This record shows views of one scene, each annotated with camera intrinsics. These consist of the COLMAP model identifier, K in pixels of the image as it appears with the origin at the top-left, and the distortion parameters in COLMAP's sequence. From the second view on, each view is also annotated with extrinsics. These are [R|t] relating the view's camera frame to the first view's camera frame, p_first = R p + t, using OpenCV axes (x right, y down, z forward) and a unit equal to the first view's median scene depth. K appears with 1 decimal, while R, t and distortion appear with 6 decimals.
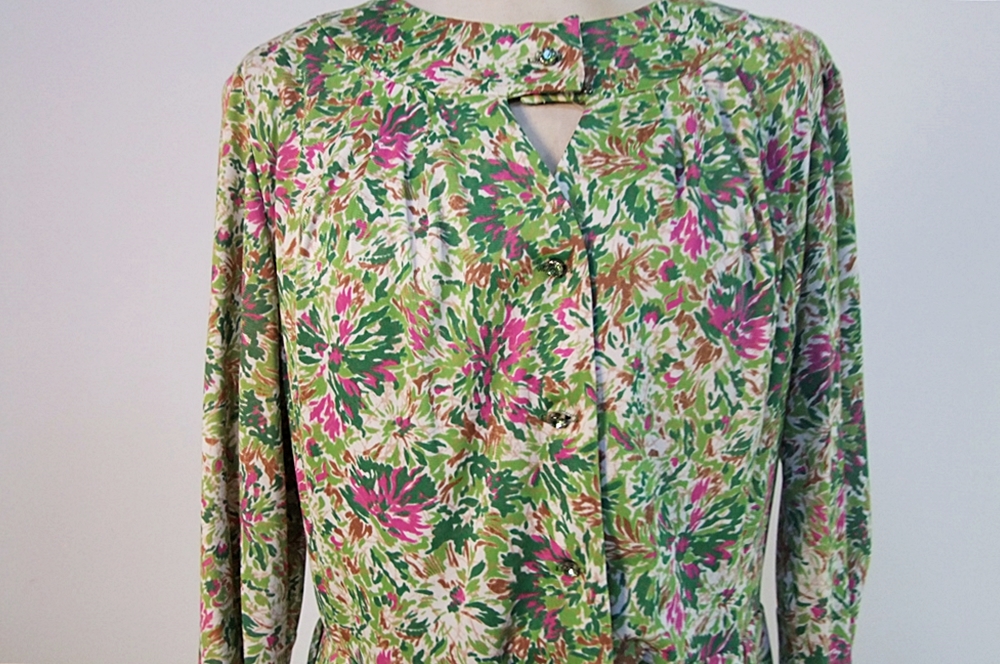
lens RADIAL K [[971.7, 0, 499.8], [0, 971.7, 332.0], [0, 0, 1]] dist [-0.046952, 0.000000]
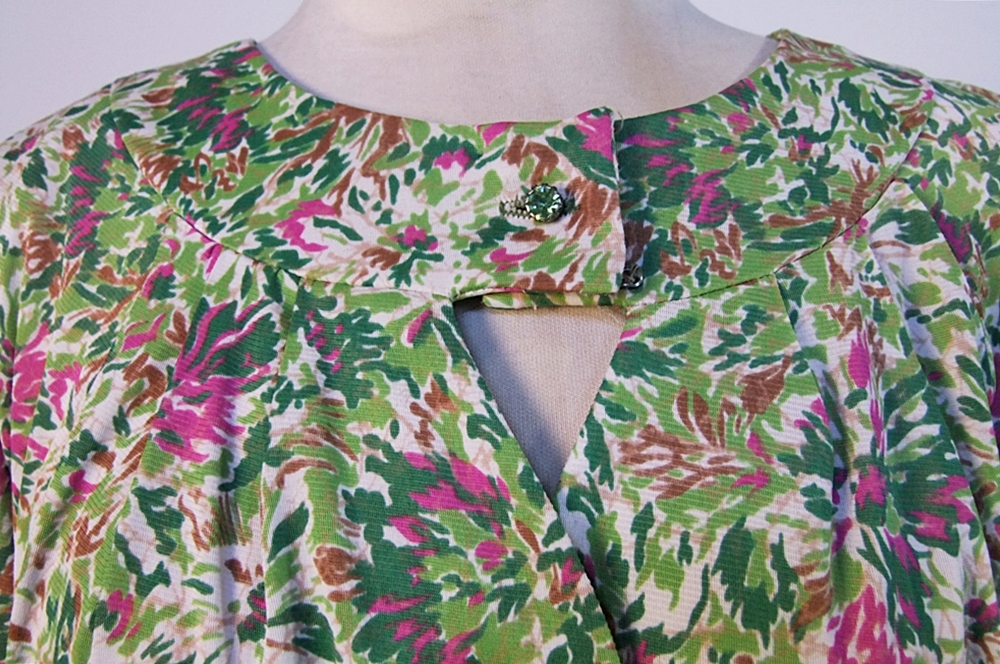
lens RADIAL K [[971.7, 0, 506.7], [0, 971.7, 346.9], [0, 0, 1]] dist [-0.046952, 0.000000]
pose [[0.999997, 0.000259, 0.002360, 0.031573], [-0.000348, 0.999294, 0.037559, -0.235346], [-0.002349, -0.037560, 0.999292, 0.543913]]
